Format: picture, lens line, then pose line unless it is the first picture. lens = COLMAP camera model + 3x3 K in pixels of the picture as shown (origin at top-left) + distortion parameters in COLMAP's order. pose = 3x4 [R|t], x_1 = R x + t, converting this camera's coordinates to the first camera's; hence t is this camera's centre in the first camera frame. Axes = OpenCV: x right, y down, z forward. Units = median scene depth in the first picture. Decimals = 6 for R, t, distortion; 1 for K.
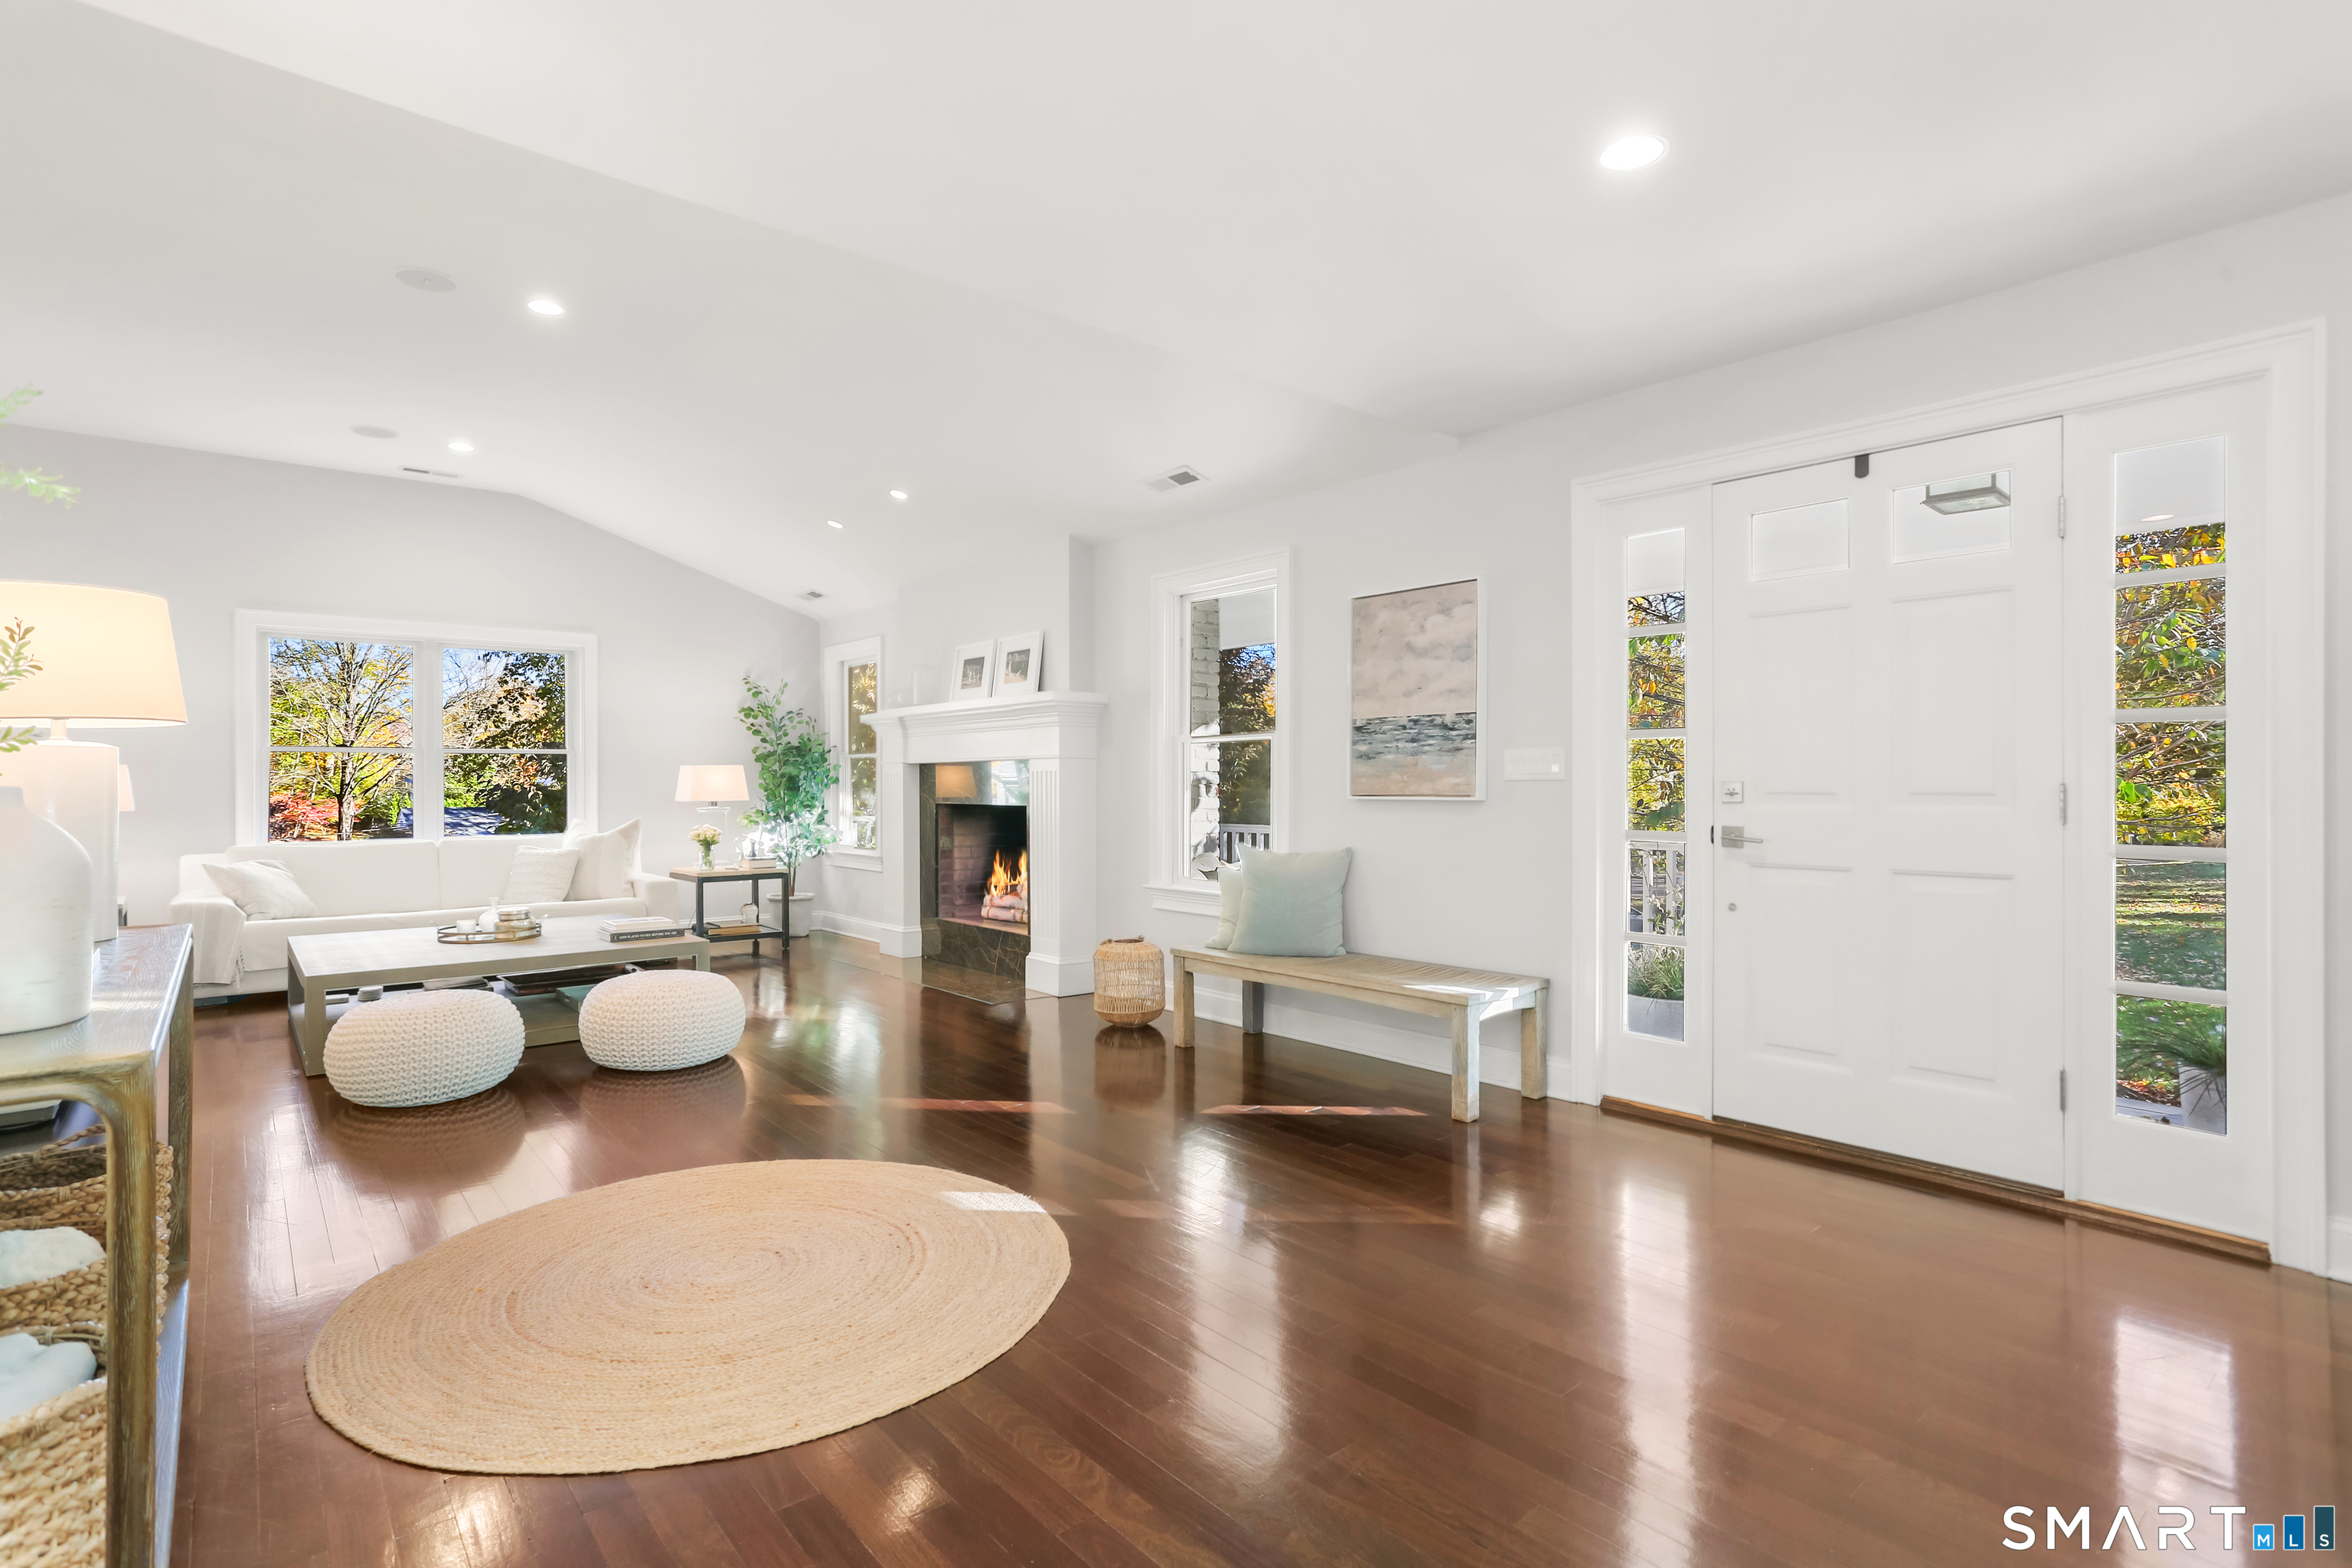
lens RADIAL K [[1126.3, 0, 1170.4], [0, 1126.3, 766.2], [0, 0, 1]] dist [-0.055297, 0.029789]
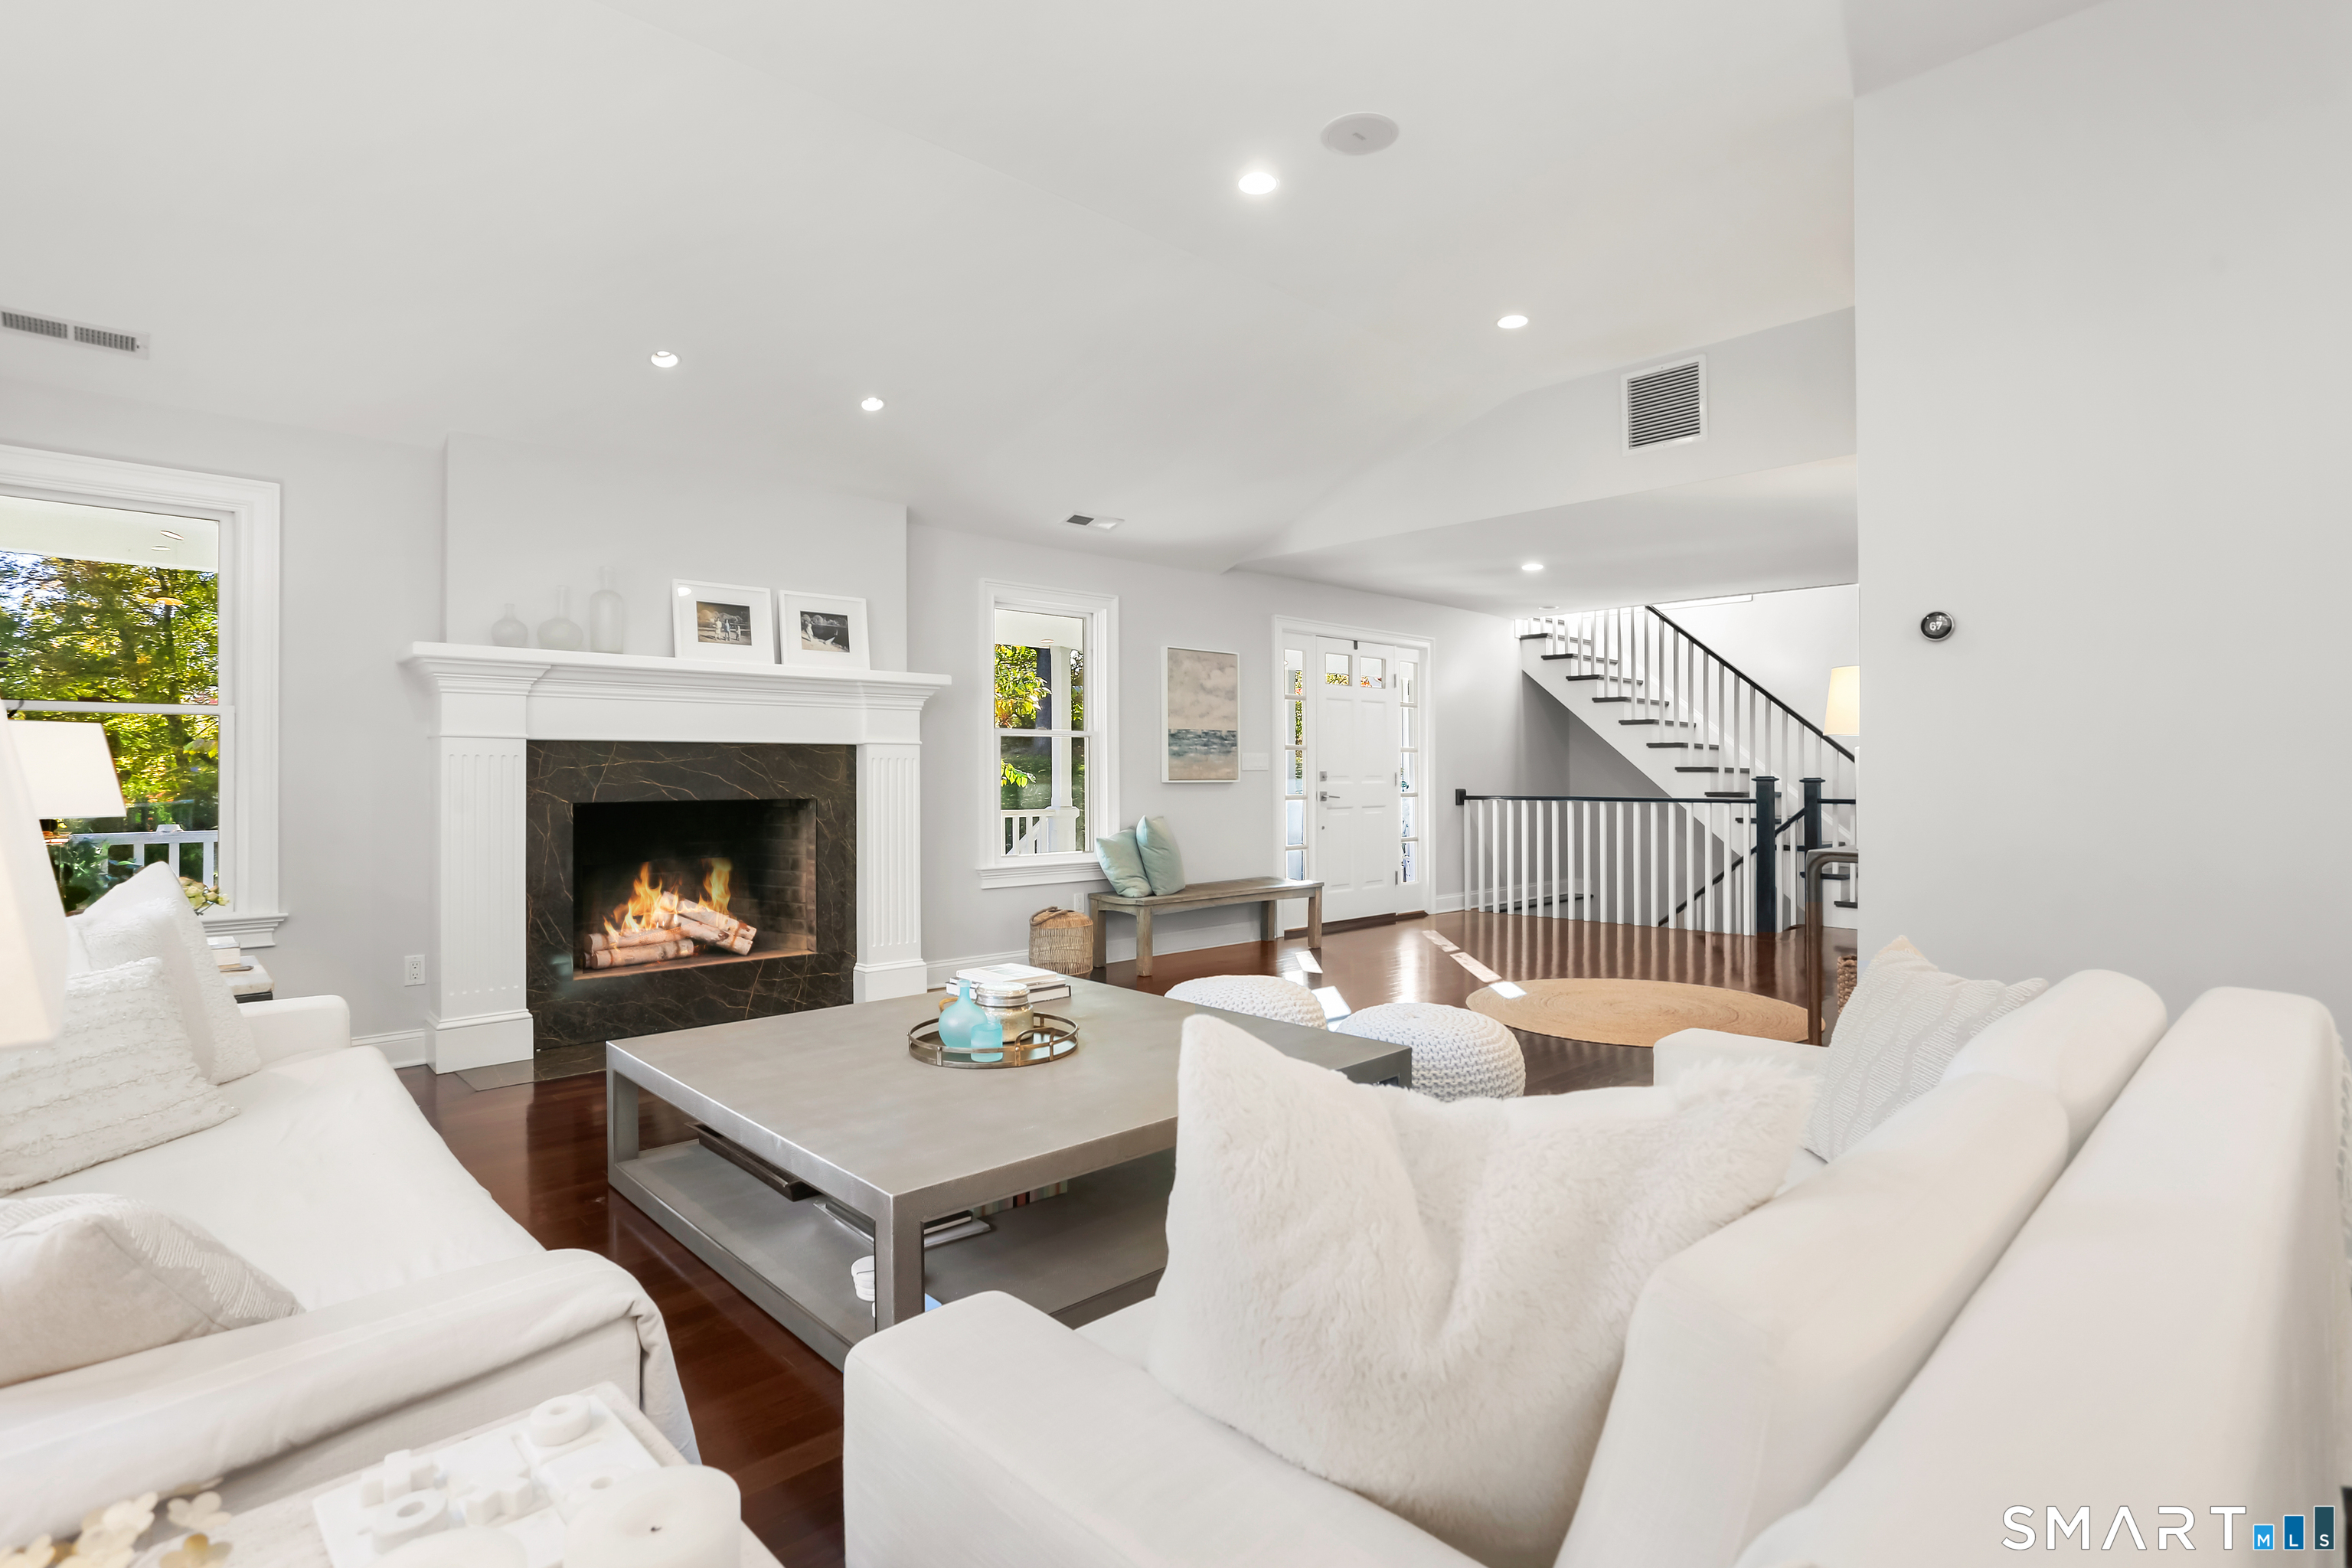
lens RADIAL K [[1126.3, 0, 1170.4], [0, 1126.3, 766.2], [0, 0, 1]] dist [-0.055297, 0.029789]
pose [[-0.027935, 0.012692, 0.999529, -1.374618], [-0.007836, 0.999886, -0.012915, 0.027771], [-0.999579, -0.008194, -0.027833, 1.079748]]
